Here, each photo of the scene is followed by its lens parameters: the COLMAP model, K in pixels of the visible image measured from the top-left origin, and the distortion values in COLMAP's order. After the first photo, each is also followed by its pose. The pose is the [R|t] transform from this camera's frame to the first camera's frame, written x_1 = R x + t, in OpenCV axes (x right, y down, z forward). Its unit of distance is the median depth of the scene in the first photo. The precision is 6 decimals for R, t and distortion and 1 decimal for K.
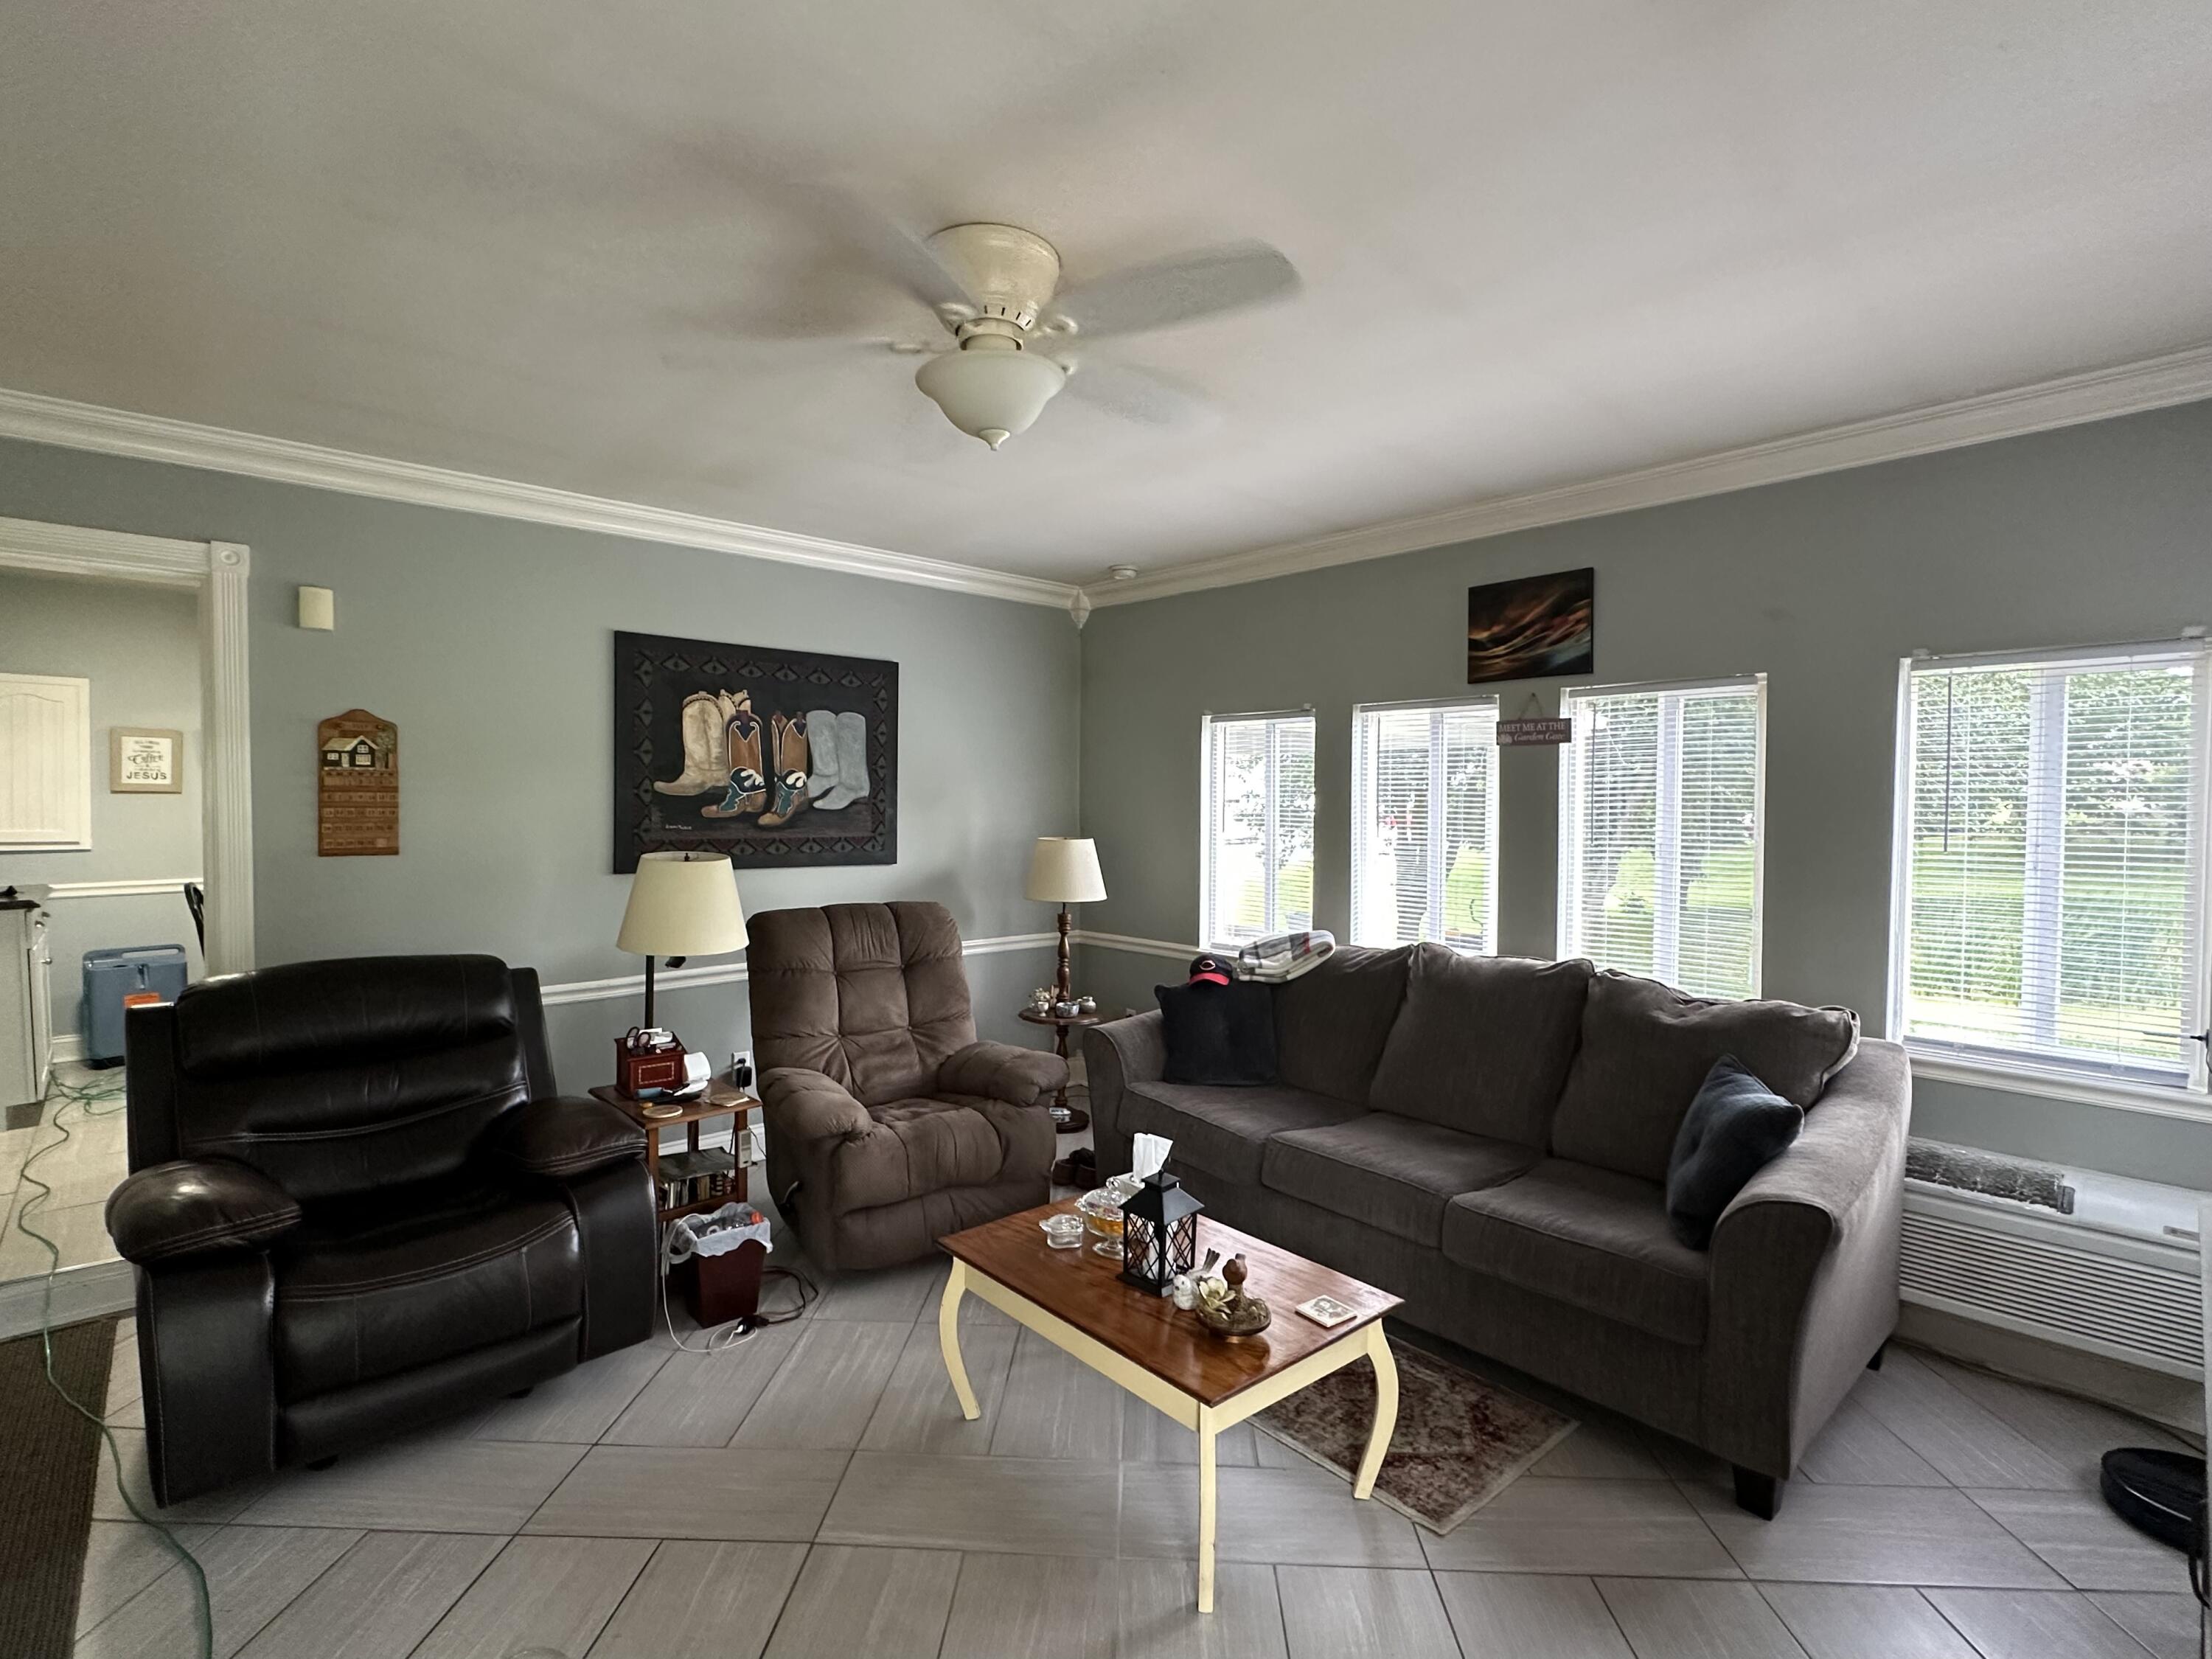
lens RADIAL K [[1073.8, 0, 1098.2], [0, 1073.8, 833.2], [0, 0, 1]] dist [-0.001320, -0.000076]
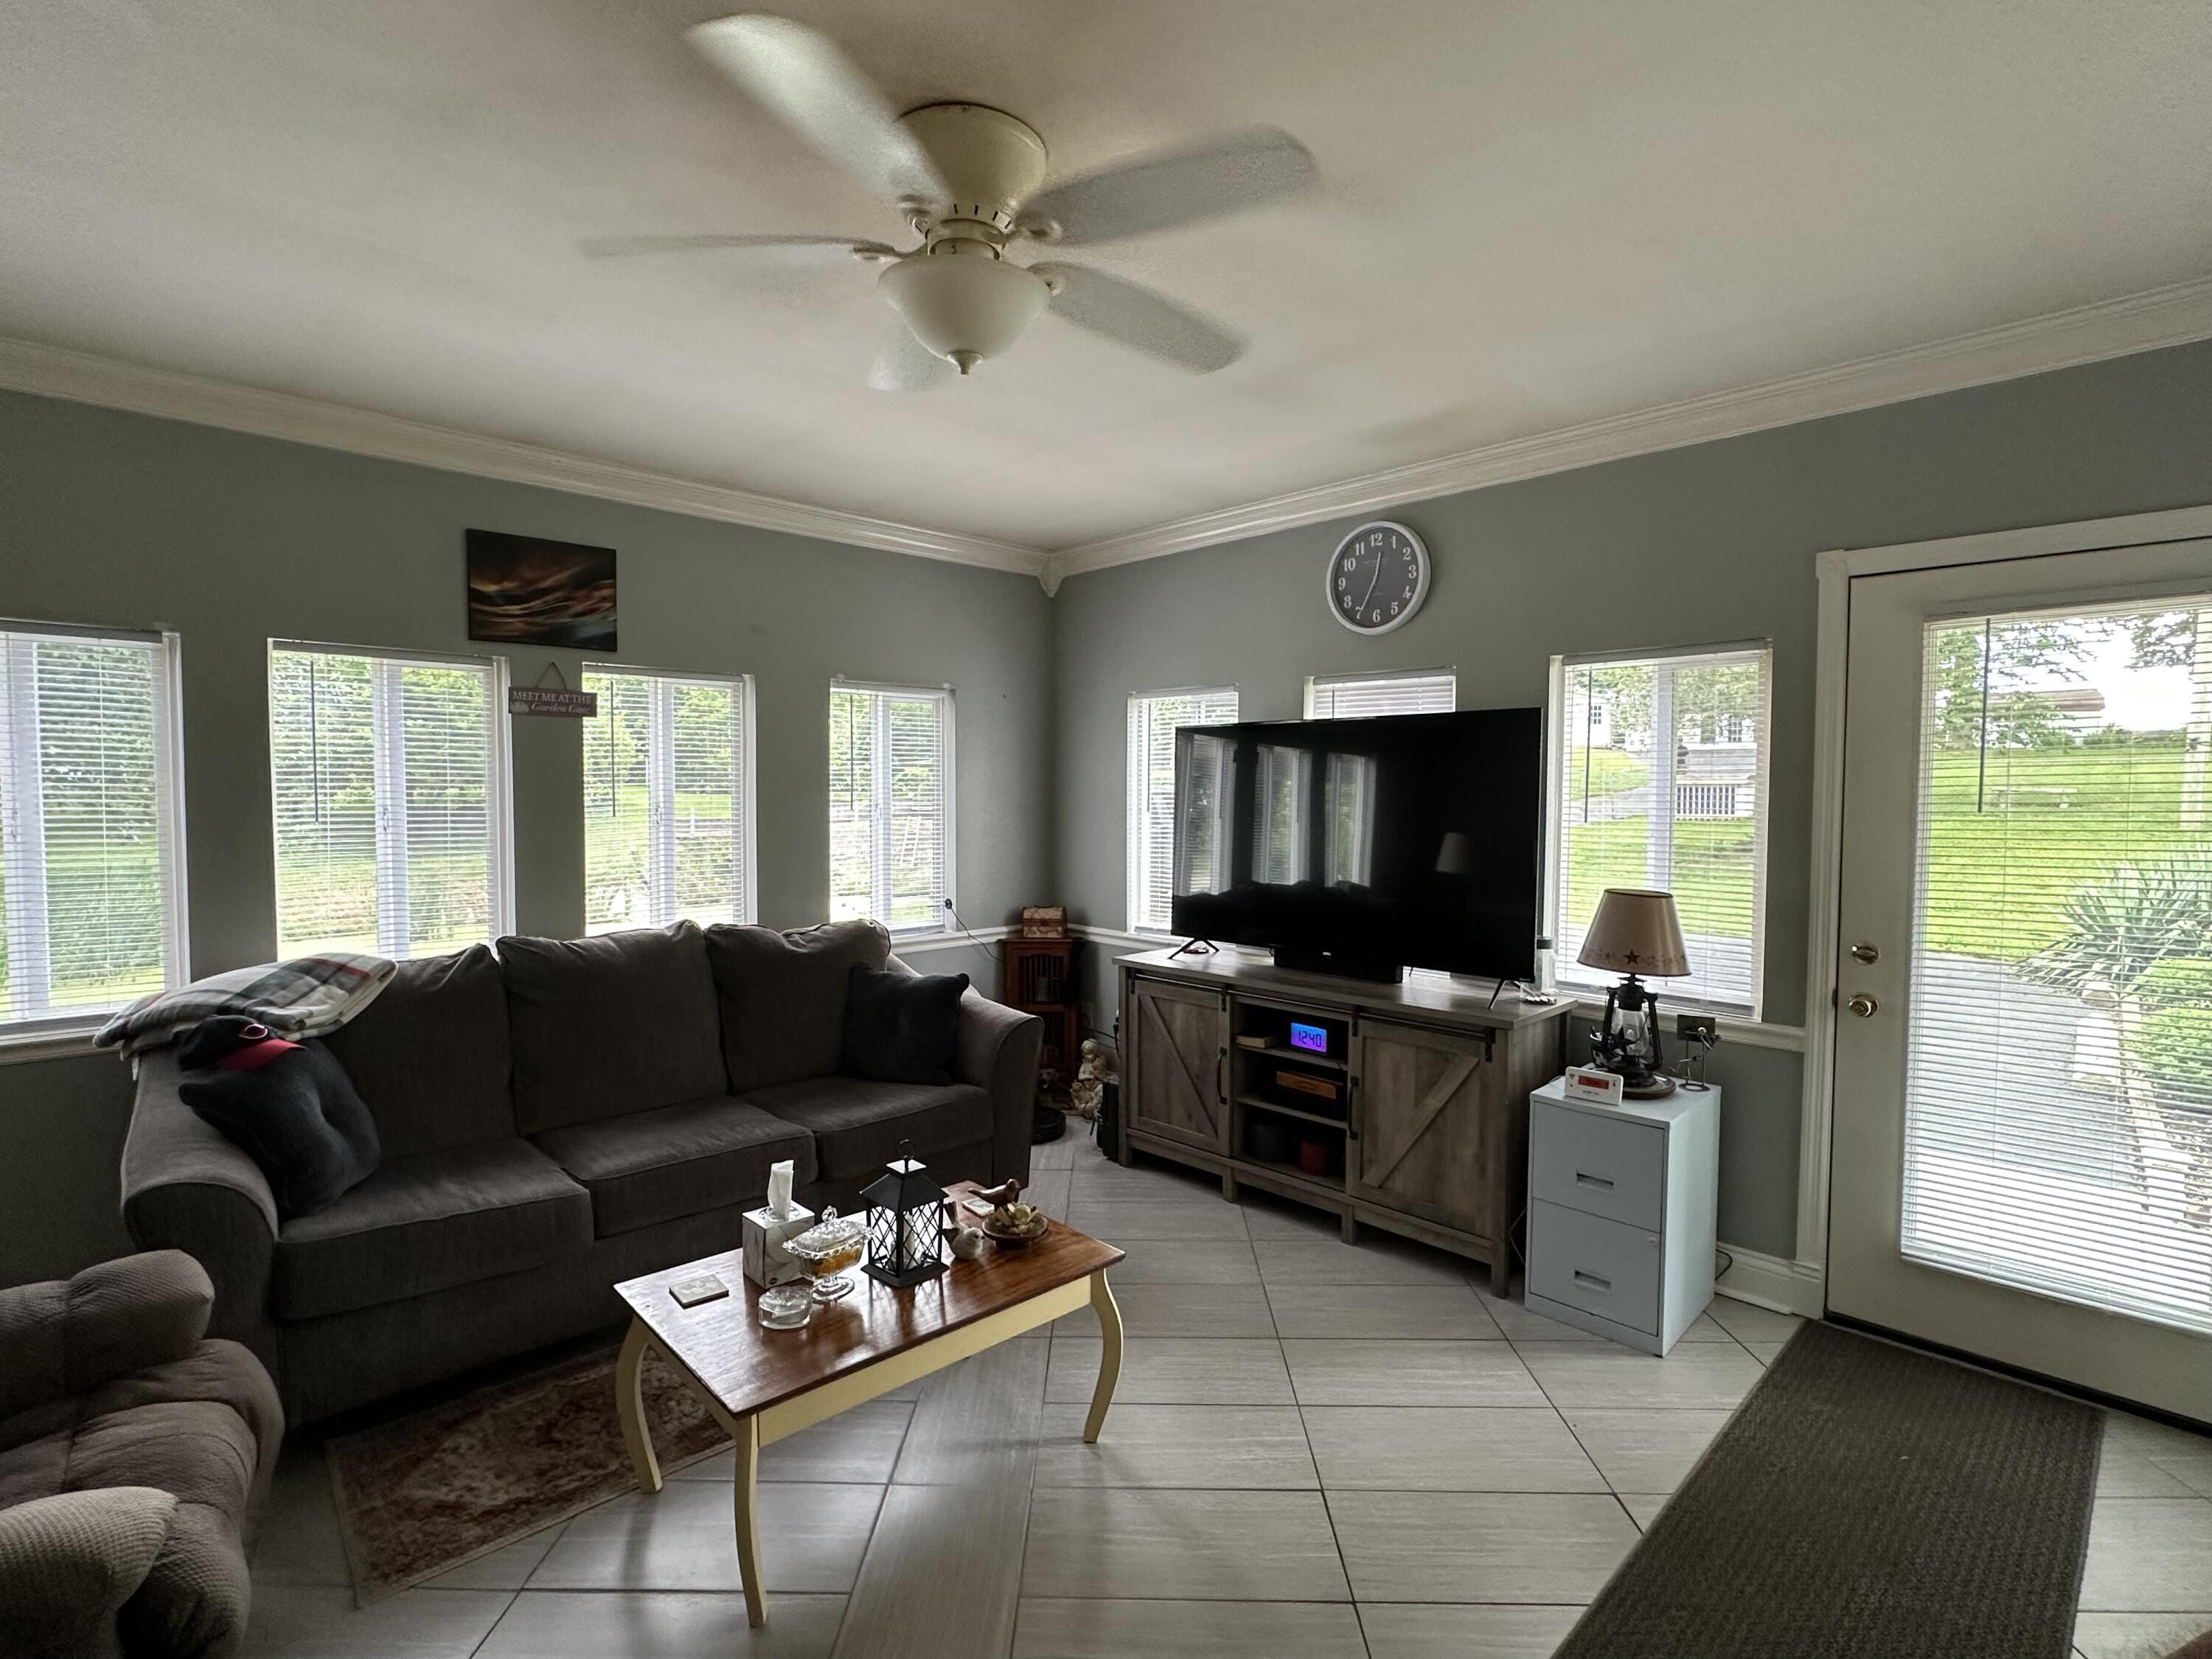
lens RADIAL K [[1073.8, 0, 1097.2], [0, 1073.8, 831.7], [0, 0, 1]] dist [-0.001320, -0.000076]
pose [[-0.047651, -0.043780, 0.997904, -0.583622], [0.030157, 0.998521, 0.045248, -0.007877], [-0.998409, 0.032250, -0.046260, 0.564500]]
